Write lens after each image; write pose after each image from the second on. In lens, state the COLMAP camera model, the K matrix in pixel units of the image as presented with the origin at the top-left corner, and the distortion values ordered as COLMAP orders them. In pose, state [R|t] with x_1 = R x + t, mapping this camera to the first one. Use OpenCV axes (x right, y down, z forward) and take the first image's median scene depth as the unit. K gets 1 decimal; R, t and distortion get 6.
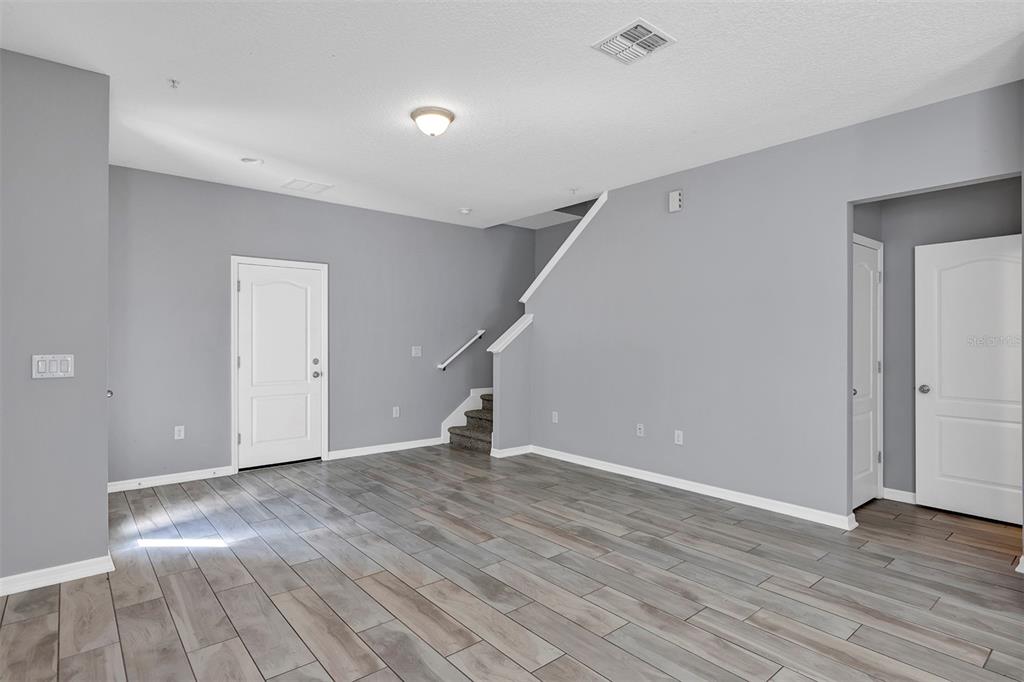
lens RADIAL K [[545.3, 0, 514.9], [0, 545.3, 339.1], [0, 0, 1]] dist [0.003731, -0.000012]
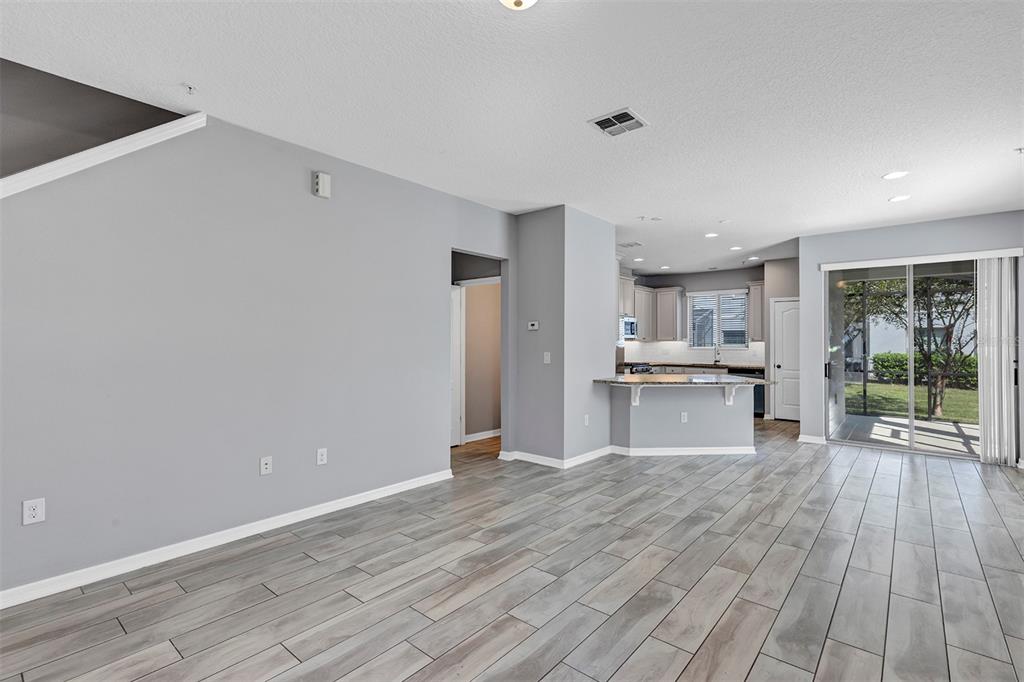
lens RADIAL K [[469.1, 0, 515.7], [0, 469.1, 342.0], [0, 0, 1]] dist [0.004018, 0.000382]
pose [[-0.170459, 0.000192, 0.985365, -0.695760], [-0.001903, 0.999998, -0.000524, -0.004830], [-0.985363, -0.001965, -0.170459, 1.158867]]
